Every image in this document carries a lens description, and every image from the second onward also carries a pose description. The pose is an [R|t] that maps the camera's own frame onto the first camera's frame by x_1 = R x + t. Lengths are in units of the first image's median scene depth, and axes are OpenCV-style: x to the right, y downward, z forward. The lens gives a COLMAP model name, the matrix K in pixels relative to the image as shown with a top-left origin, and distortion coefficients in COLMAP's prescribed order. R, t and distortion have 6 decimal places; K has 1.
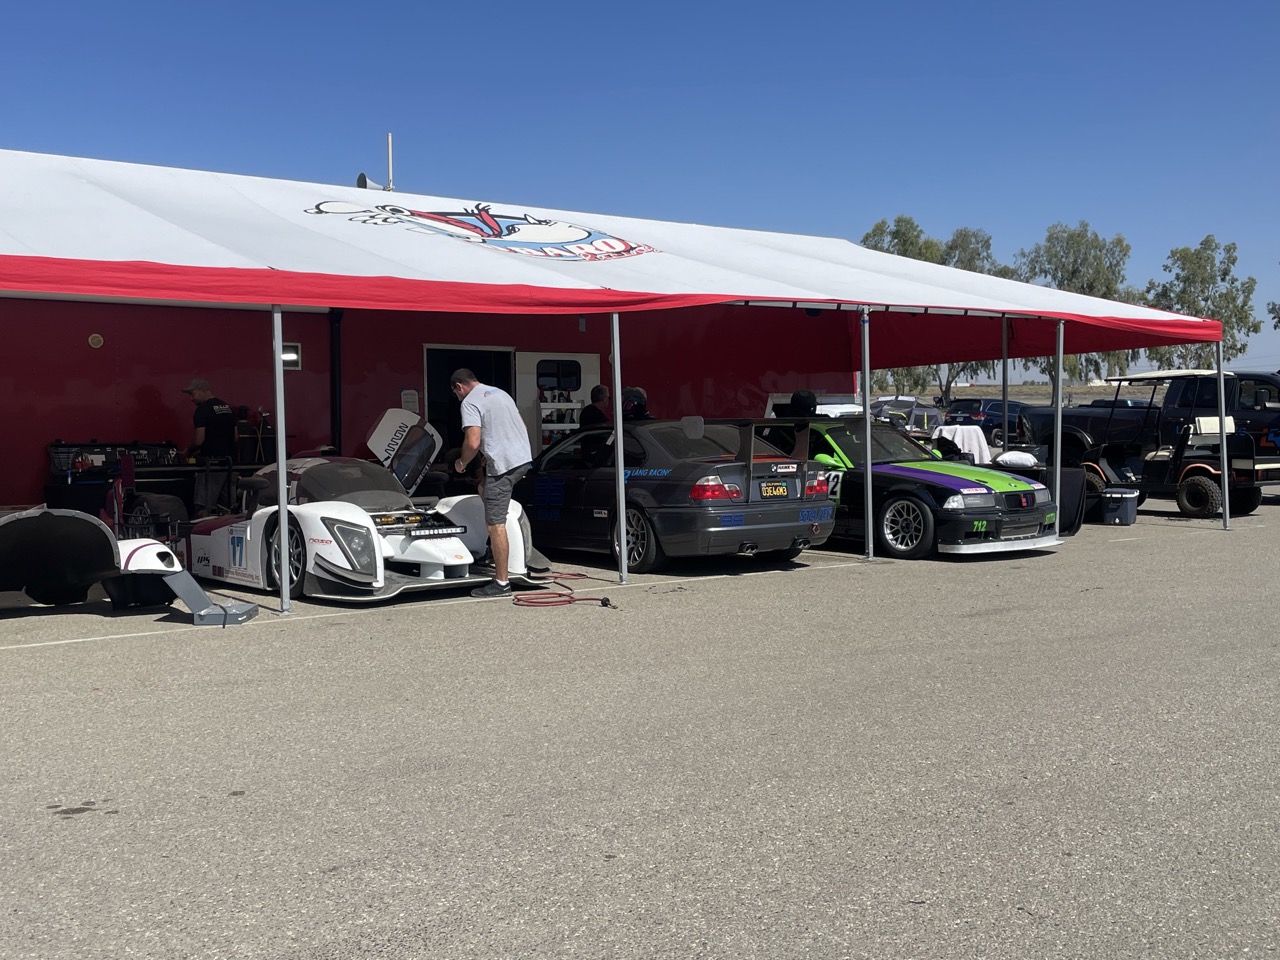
lens RADIAL K [[1391.4, 0, 640.0], [0, 1391.4, 480.0], [0, 0, 1]] dist [0.127555, 0.008053]
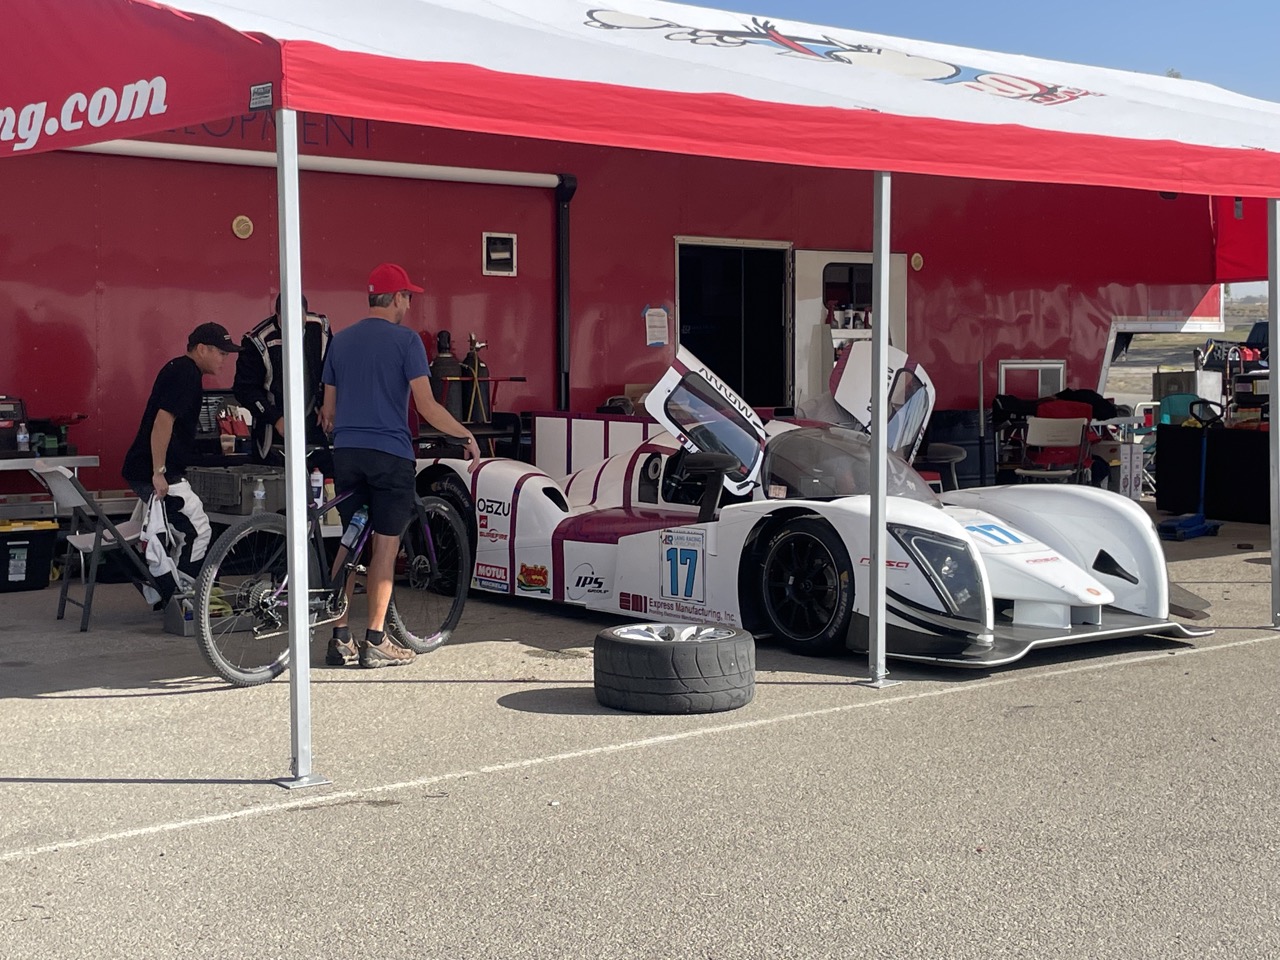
lens RADIAL K [[1962.4, 0, 639.6], [0, 1962.4, 460.5], [0, 0, 1]] dist [0.351620, 0.006832]
pose [[0.999760, 0.010954, 0.018977, -0.292376], [-0.011225, 0.999836, 0.014244, -0.009583], [-0.018818, -0.014454, 0.999718, 0.123379]]
